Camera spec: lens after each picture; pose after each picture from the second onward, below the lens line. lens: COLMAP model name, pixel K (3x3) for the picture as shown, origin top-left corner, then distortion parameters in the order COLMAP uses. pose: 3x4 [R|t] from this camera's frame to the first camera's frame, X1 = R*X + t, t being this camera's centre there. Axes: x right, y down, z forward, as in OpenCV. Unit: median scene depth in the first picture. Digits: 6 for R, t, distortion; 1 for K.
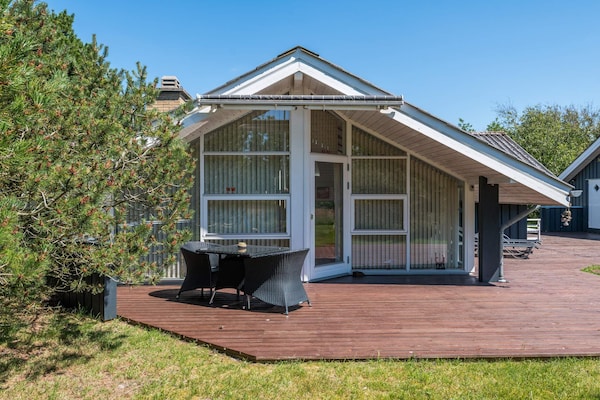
lens RADIAL K [[486.6, 0, 300.0], [0, 486.6, 200.0], [0, 0, 1]] dist [0.025735, -0.004779]
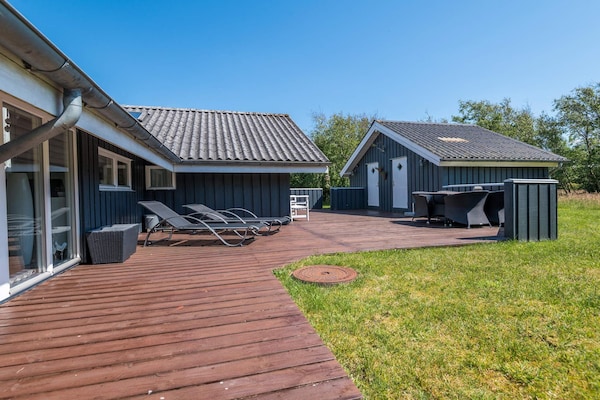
lens RADIAL K [[306.8, 0, 300.6], [0, 306.8, 197.1], [0, 0, 1]] dist [0.044893, -0.029588]
pose [[0.970737, -0.019122, 0.239384, 0.641618], [0.018158, 0.999816, 0.006232, 0.073064], [-0.239459, -0.001702, 0.970905, 0.822790]]
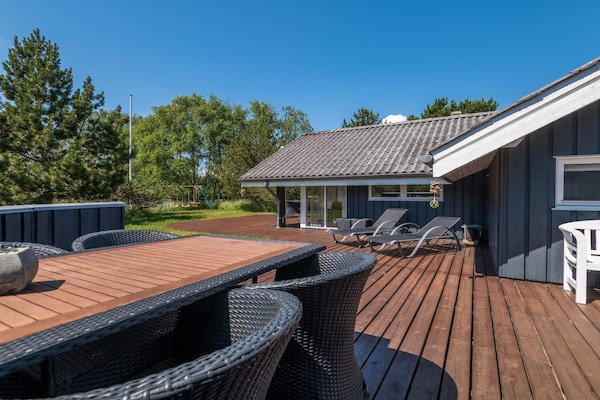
lens RADIAL K [[306.8, 0, 300.6], [0, 306.8, 197.1], [0, 0, 1]] dist [0.044893, -0.029588]
pose [[-0.520675, 0.004093, -0.853745, 1.458765], [-0.018736, 0.999693, 0.016219, 0.034988], [0.853549, 0.024440, -0.520438, 1.819781]]
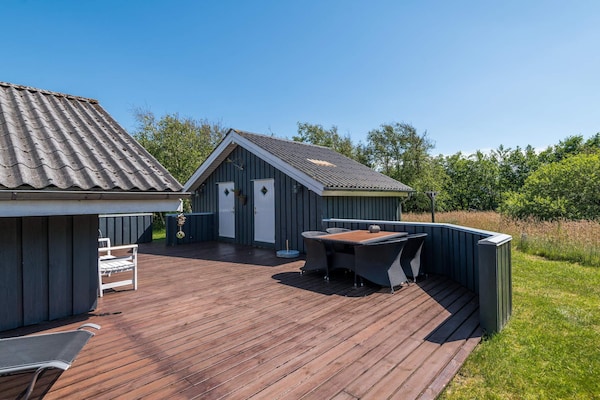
lens RADIAL K [[306.8, 0, 300.6], [0, 306.8, 197.1], [0, 0, 1]] dist [0.044893, -0.029588]
pose [[0.707706, 0.001306, 0.706506, 0.723991], [0.016037, 0.999711, -0.017911, -0.007889], [-0.706325, 0.024006, 0.707480, 1.215658]]
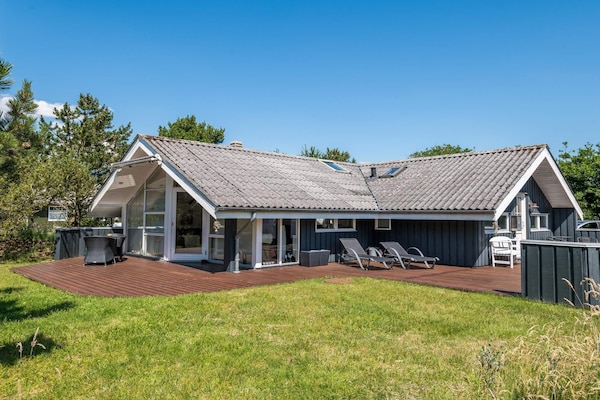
lens RADIAL K [[439.9, 0, 300.0], [0, 439.9, 200.0], [0, 0, 1]] dist [0.035465, -0.002864]
pose [[0.666494, -0.022655, -0.745166, 1.617574], [-0.017928, 0.998762, -0.046400, 0.014653], [0.745295, 0.044285, 0.665262, 0.312691]]
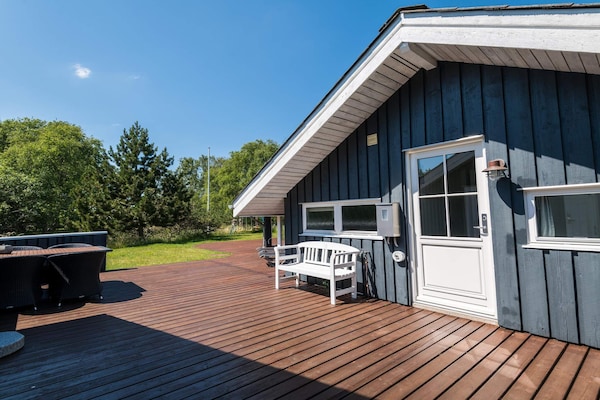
lens RADIAL K [[306.8, 0, 300.6], [0, 306.8, 197.1], [0, 0, 1]] dist [0.044893, -0.029588]
pose [[-0.779250, -0.030086, -0.625991, 1.349962], [0.003610, 0.998615, -0.052489, 0.001023], [0.626703, -0.043162, -0.778062, 2.480134]]
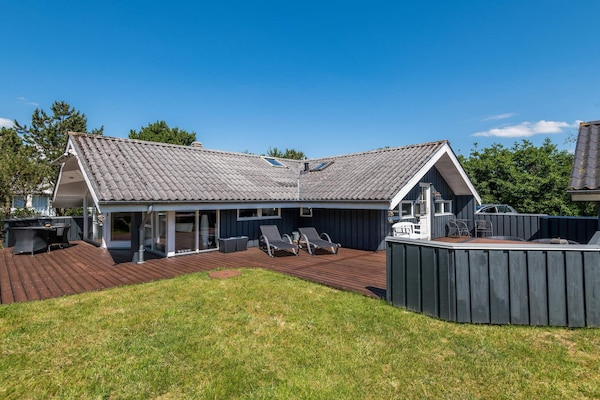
lens RADIAL K [[306.8, 0, 300.6], [0, 306.8, 197.1], [0, 0, 1]] dist [0.044893, -0.029588]
pose [[0.672560, -0.009932, -0.739976, 1.545242], [-0.007287, 0.999773, -0.020043, -0.016694], [0.740006, 0.018873, 0.672335, 0.797725]]
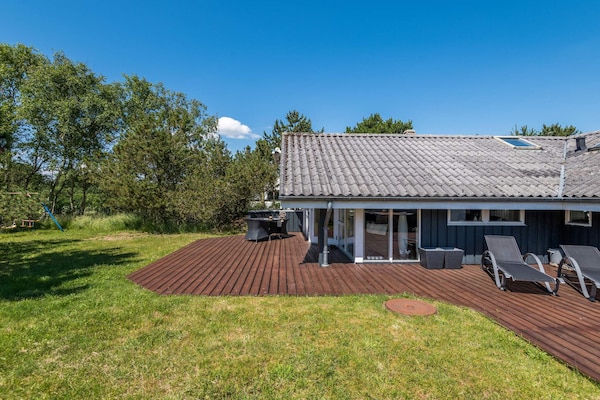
lens RADIAL K [[306.8, 0, 300.6], [0, 306.8, 197.1], [0, 0, 1]] dist [0.044893, -0.029588]
pose [[0.022027, 0.001352, -0.999756, 1.341471], [-0.021367, 0.999771, 0.000881, -0.018397], [0.999529, 0.021342, 0.022051, 1.000289]]
